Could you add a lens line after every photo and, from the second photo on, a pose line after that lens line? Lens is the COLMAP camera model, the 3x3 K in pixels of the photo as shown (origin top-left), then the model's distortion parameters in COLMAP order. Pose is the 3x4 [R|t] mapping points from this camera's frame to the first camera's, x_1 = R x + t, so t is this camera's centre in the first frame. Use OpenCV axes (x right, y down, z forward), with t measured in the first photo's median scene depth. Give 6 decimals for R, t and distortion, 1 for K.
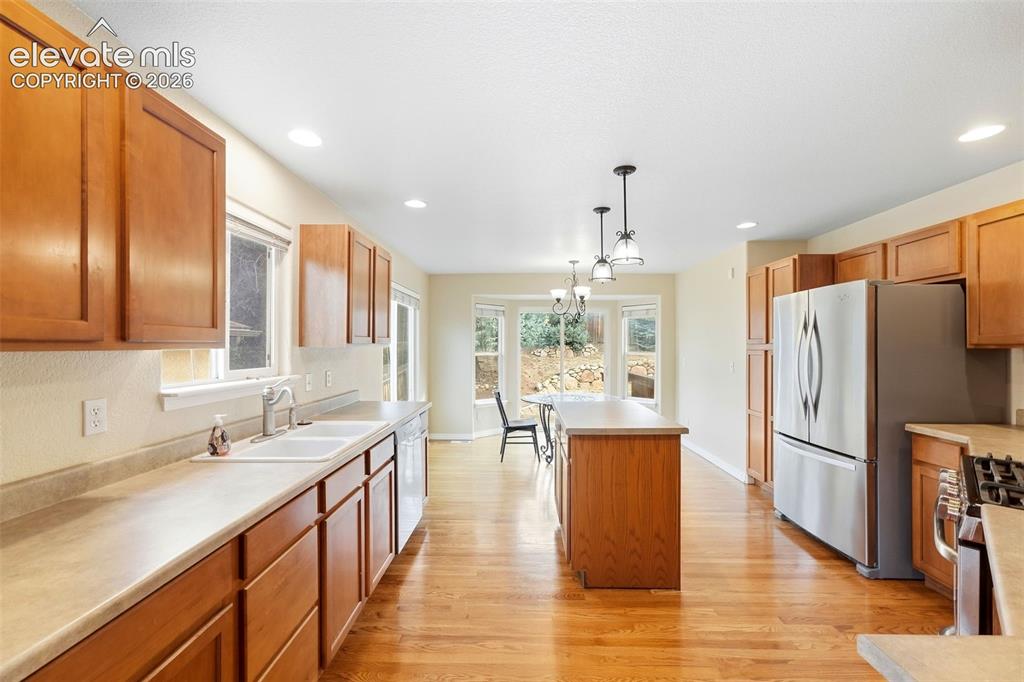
lens RADIAL K [[409.5, 0, 512.9], [0, 409.5, 343.9], [0, 0, 1]] dist [-0.002959, 0.001104]
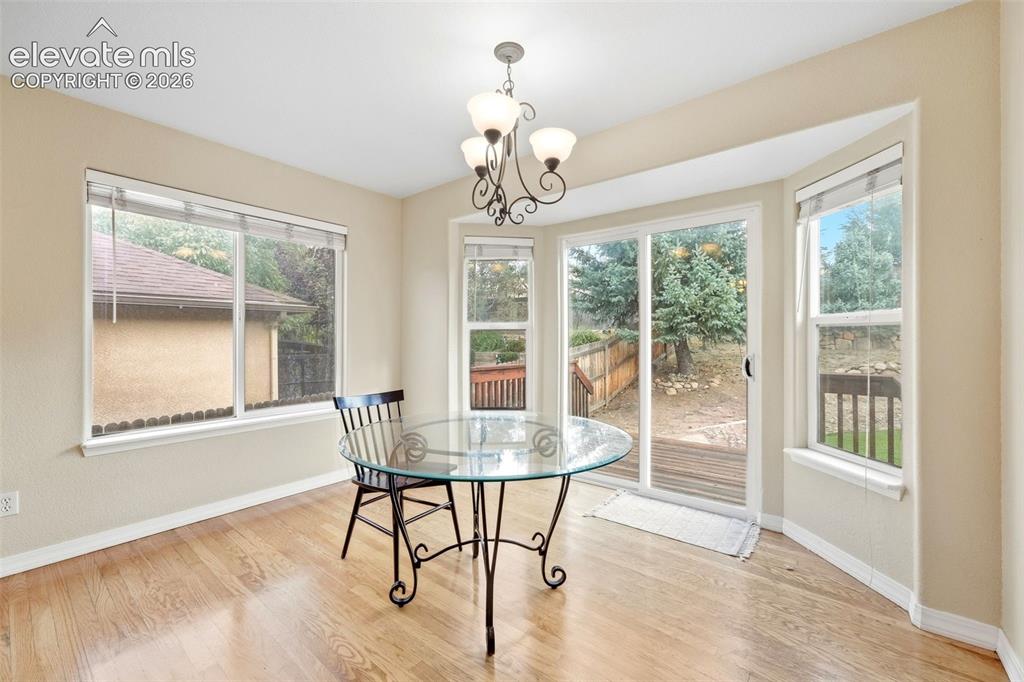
lens RADIAL K [[420.6, 0, 508.2], [0, 420.6, 343.5], [0, 0, 1]] dist [-0.001087, 0.005149]
pose [[0.779262, -0.001164, -0.626697, 0.275546], [-0.000001, 0.999998, -0.001858, 0.051565], [0.626699, 0.001448, 0.779260, 0.575477]]
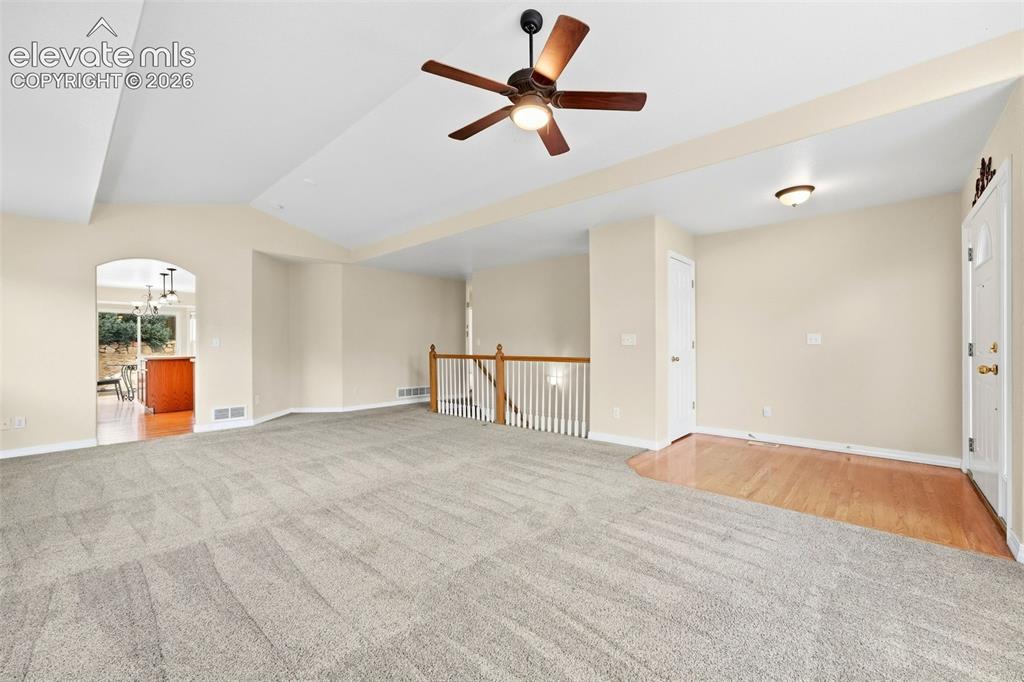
lens RADIAL K [[409.5, 0, 511.8], [0, 409.5, 345.1], [0, 0, 1]] dist [-0.002959, 0.001104]
pose [[0.647182, -0.000814, 0.762335, -0.147382], [0.001184, 0.999999, 0.000062, 0.042438], [-0.762334, 0.000863, 0.647183, -1.073064]]
